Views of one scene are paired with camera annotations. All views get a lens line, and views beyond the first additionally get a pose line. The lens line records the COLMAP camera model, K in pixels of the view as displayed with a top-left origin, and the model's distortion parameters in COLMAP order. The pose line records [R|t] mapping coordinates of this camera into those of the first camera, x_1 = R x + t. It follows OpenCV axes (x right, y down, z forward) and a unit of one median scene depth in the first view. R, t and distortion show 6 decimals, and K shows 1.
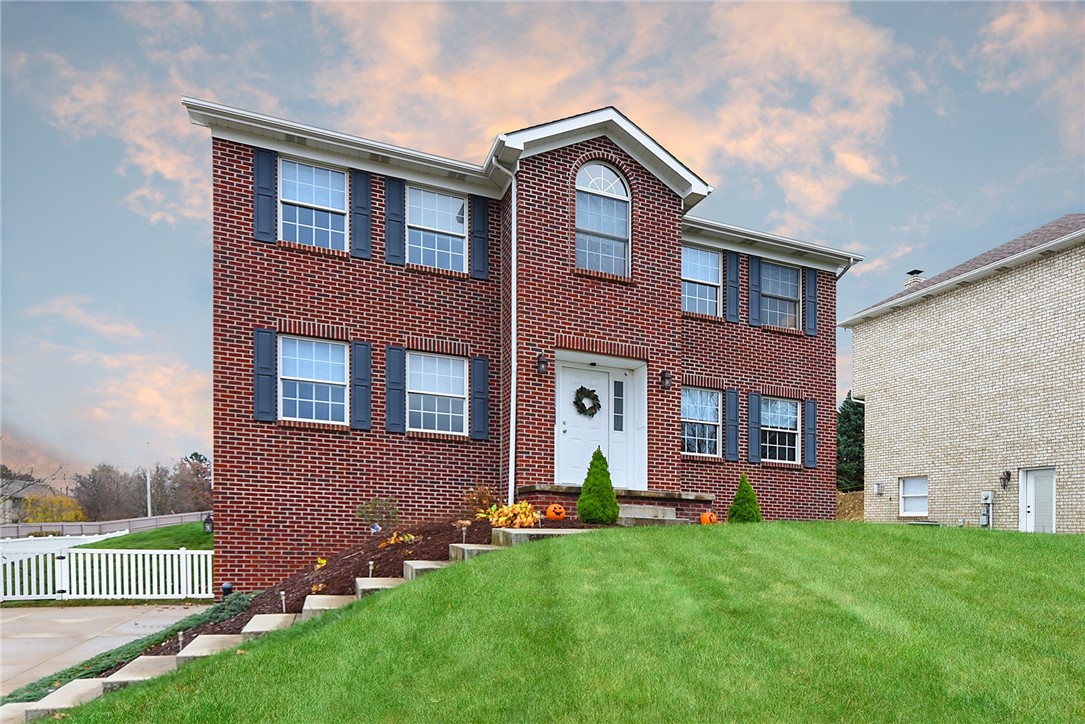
lens RADIAL K [[433.9, 0, 542.7], [0, 433.9, 353.1], [0, 0, 1]] dist [0.000308, 0.000060]
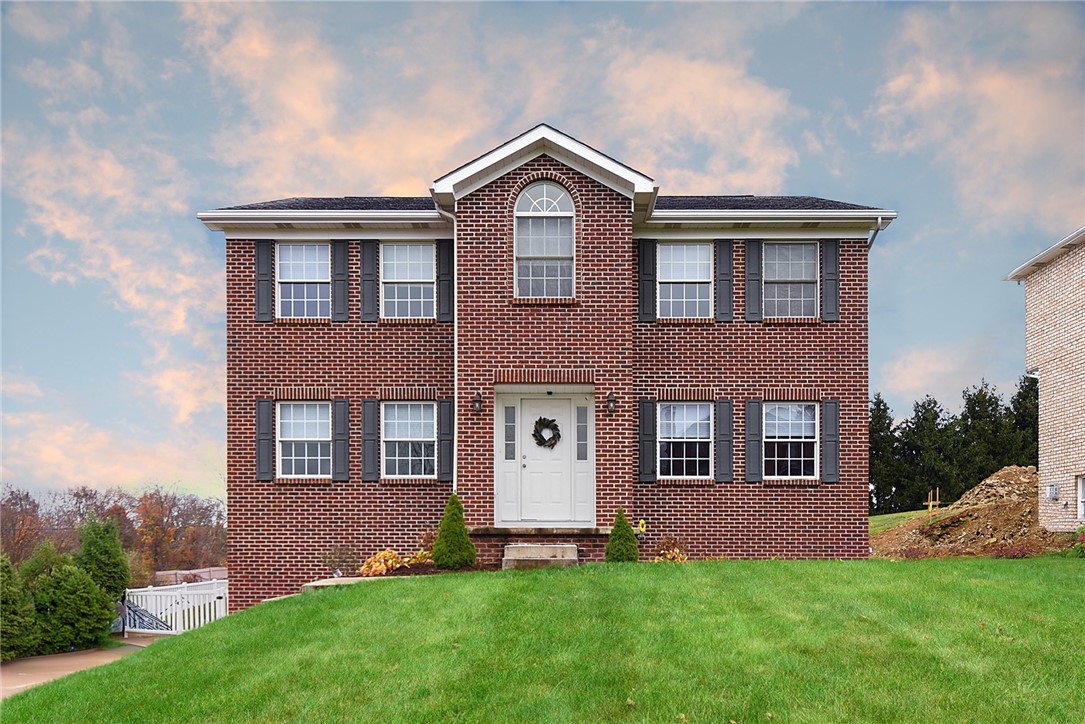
lens RADIAL K [[461.6, 0, 542.5], [0, 461.6, 362.0], [0, 0, 1]] dist [-0.000188, -0.000315]
pose [[0.958187, -0.140609, -0.249212, 0.364426], [0.136323, 0.990065, -0.034462, -0.009219], [0.251581, -0.000952, 0.967836, 0.007229]]
